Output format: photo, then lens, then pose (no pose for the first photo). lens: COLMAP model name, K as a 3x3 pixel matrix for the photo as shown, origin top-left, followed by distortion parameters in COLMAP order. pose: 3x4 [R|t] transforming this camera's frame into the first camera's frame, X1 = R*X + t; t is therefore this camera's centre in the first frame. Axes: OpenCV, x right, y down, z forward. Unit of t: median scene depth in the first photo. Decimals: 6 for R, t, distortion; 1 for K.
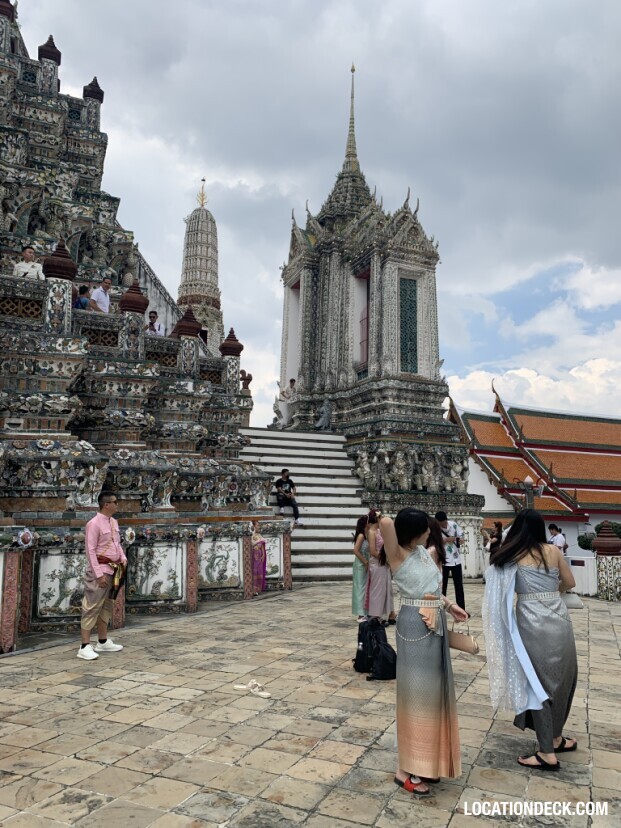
lens RADIAL K [[630.1, 0, 302.5], [0, 630.1, 405.8], [0, 0, 1]] dist [0.045536, -0.058197]
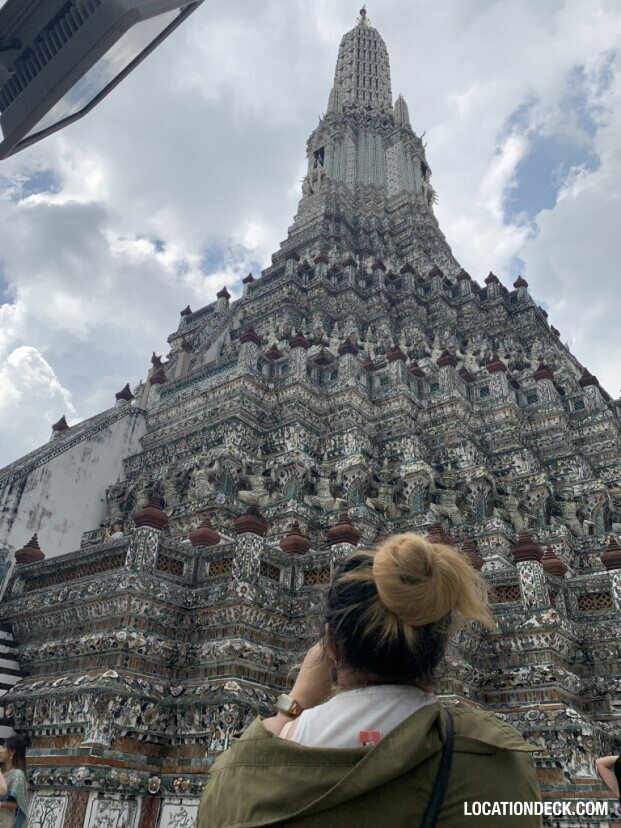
lens RADIAL K [[630.1, 0, 310.4], [0, 630.1, 402.1], [0, 0, 1]] dist [0.045536, -0.058197]
pose [[0.513042, -0.448572, -0.731827, 0.230120], [0.108903, 0.879710, -0.462871, 0.011011], [0.851427, 0.157774, 0.500180, -0.104500]]
